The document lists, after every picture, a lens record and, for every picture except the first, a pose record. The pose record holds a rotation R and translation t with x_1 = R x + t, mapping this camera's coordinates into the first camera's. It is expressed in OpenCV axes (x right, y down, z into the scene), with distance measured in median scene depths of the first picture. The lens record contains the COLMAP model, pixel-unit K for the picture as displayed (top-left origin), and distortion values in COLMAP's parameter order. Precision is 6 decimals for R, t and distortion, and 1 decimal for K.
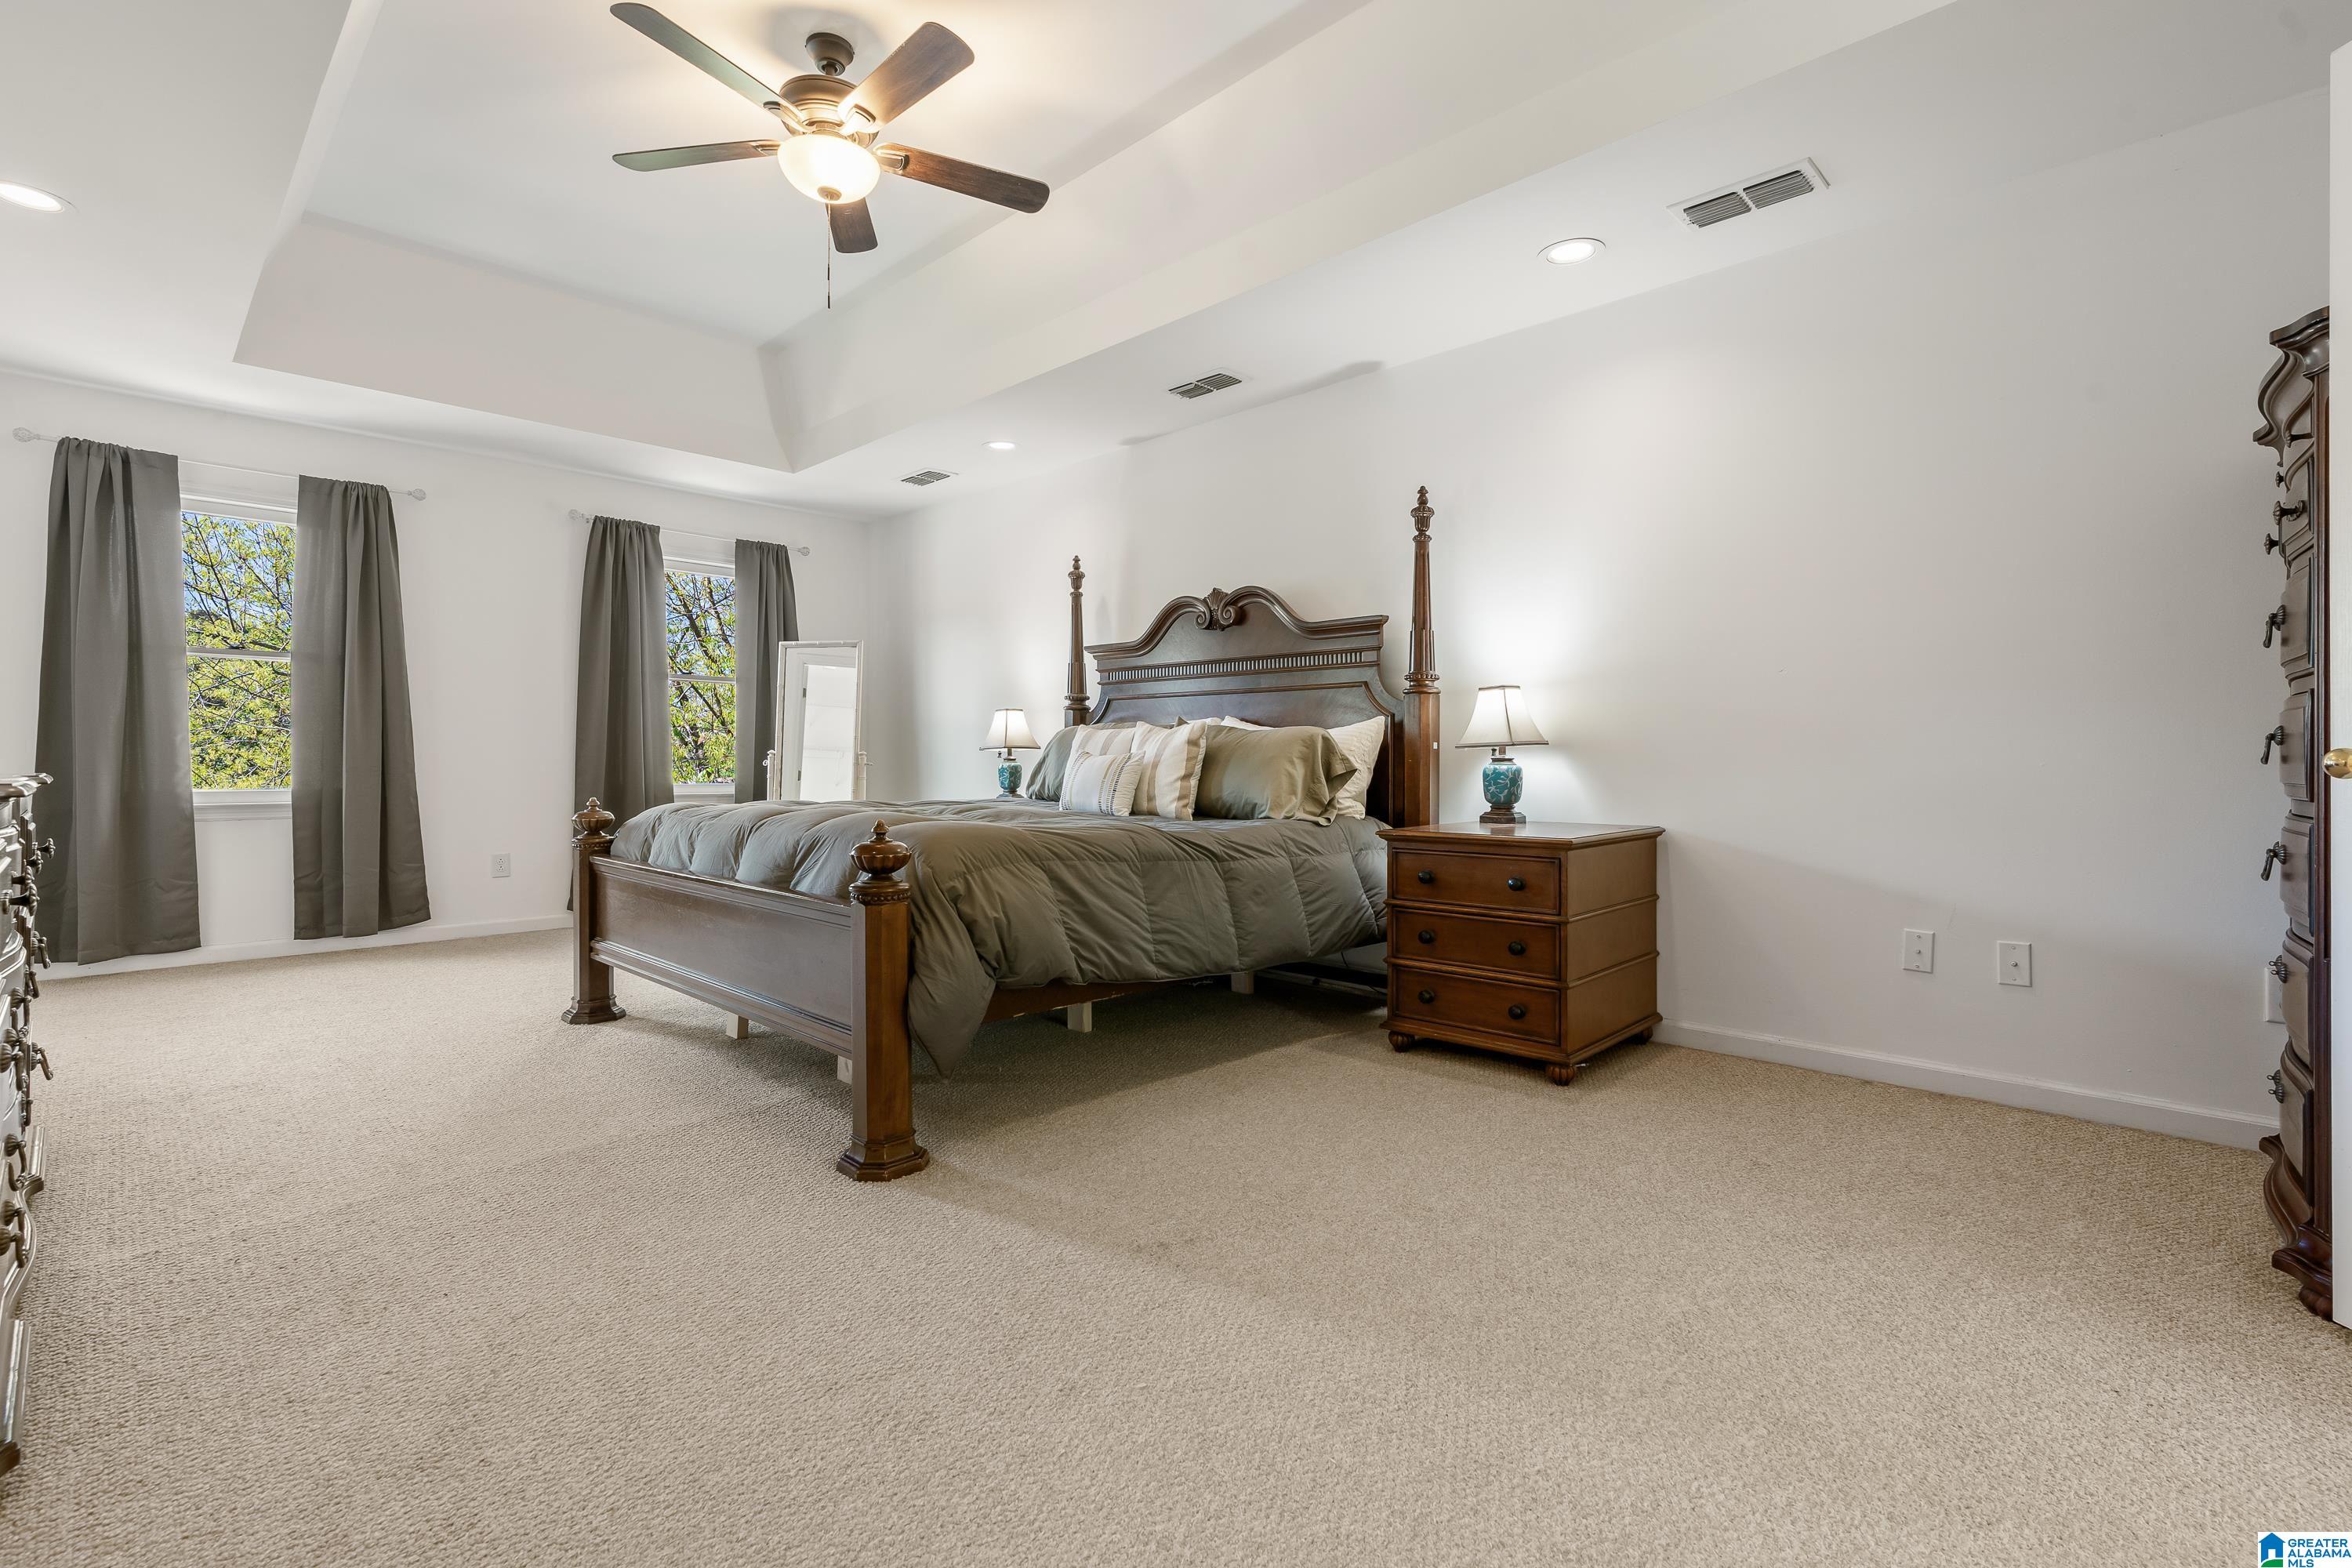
lens RADIAL K [[1076.9, 0, 1180.7], [0, 1076.9, 776.7], [0, 0, 1]] dist [-0.011151, 0.004174]
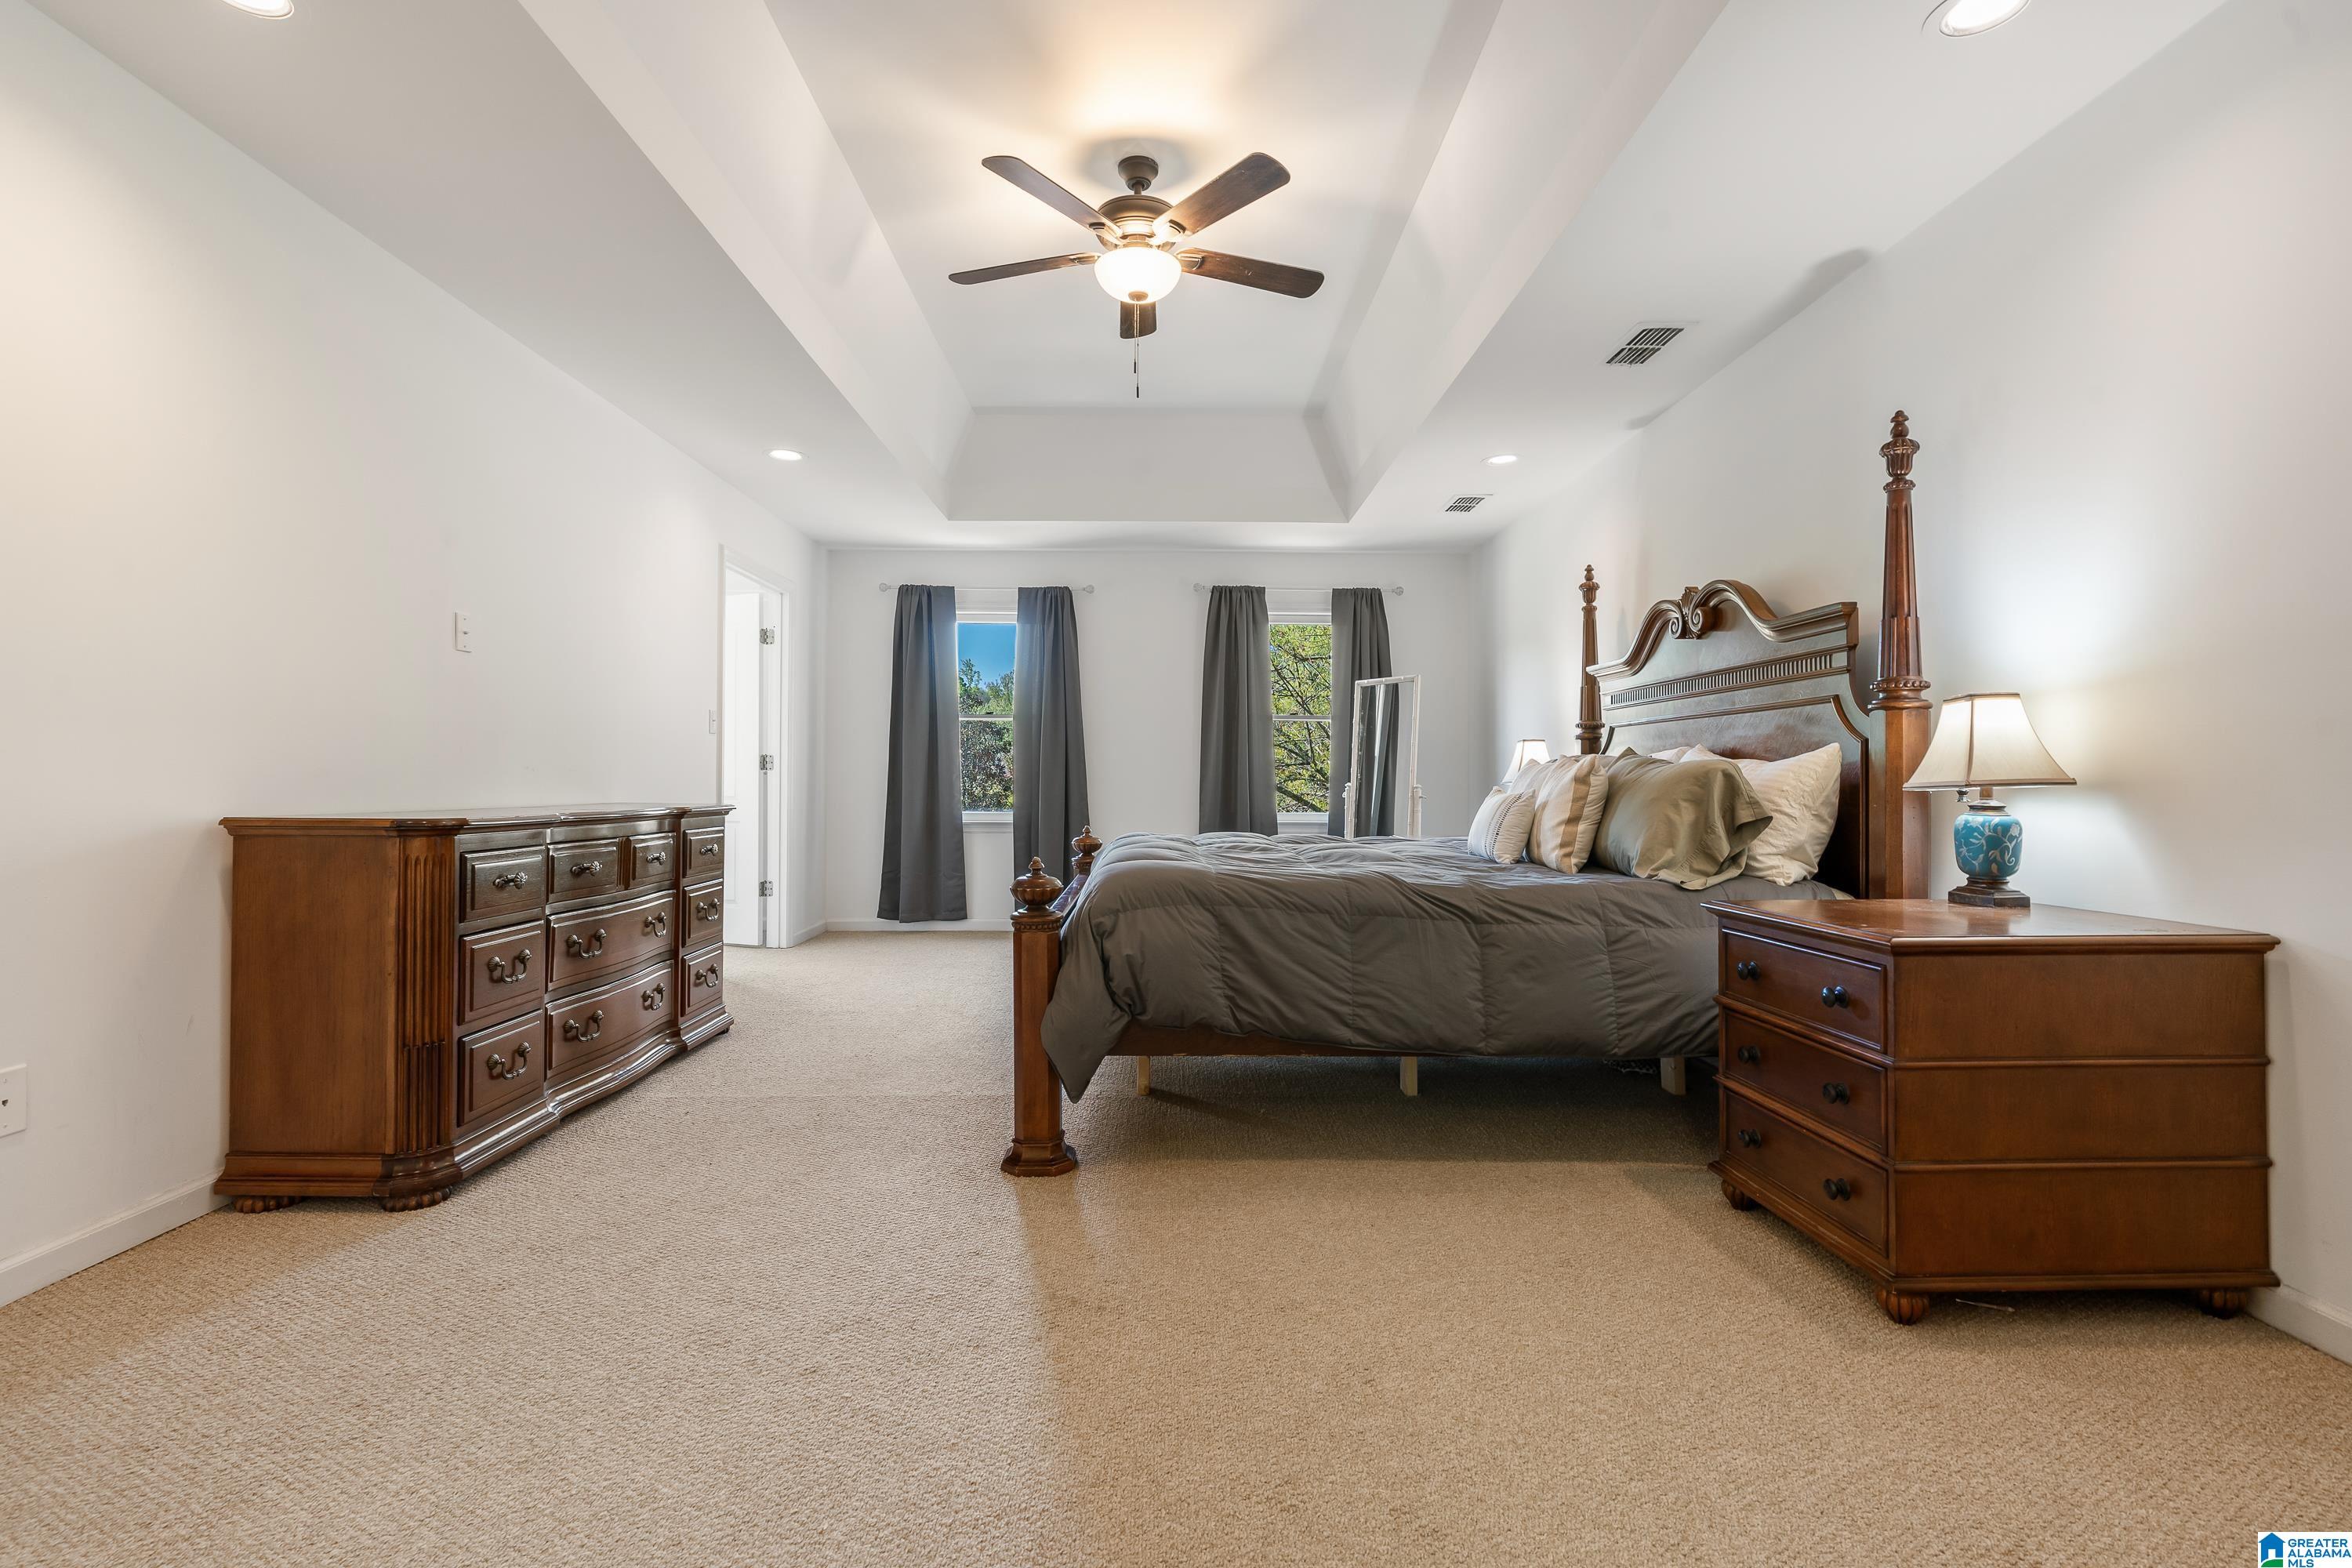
lens RADIAL K [[1076.9, 0, 1167.2], [0, 1076.9, 783.1], [0, 0, 1]] dist [-0.011151, 0.004174]
pose [[0.708517, 0.001001, -0.705693, 0.391751], [-0.012365, 0.999863, -0.010995, -0.016781], [0.705586, 0.016516, 0.708432, 0.185733]]
